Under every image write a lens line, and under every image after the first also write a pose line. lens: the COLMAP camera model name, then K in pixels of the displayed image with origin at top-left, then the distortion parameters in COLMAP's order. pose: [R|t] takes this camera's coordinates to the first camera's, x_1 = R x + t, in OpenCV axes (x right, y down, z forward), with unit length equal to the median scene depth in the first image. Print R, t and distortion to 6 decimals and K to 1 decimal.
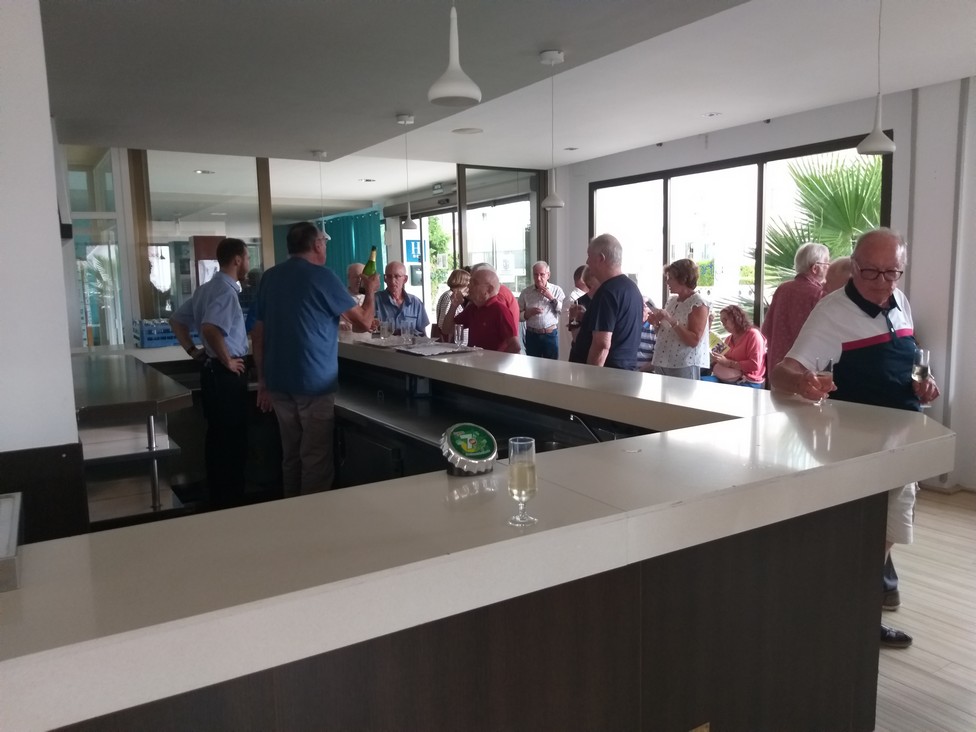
lens RADIAL K [[730.5, 0, 488.0], [0, 730.5, 366.0], [0, 0, 1]] dist [-0.009396, -0.020290]
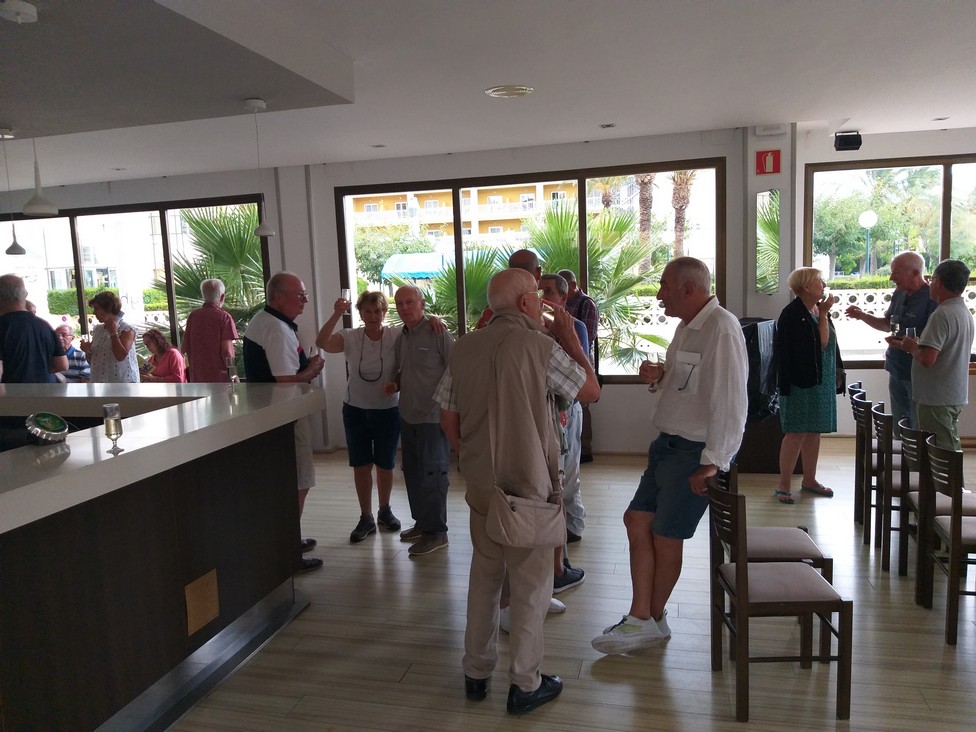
lens RADIAL K [[730.5, 0, 488.0], [0, 730.5, 366.0], [0, 0, 1]] dist [-0.009396, -0.020290]
pose [[0.699984, -0.086949, 0.708845, -0.108634], [0.110069, 0.993836, 0.013214, 0.015653], [-0.705625, 0.068773, 0.705240, -0.180774]]
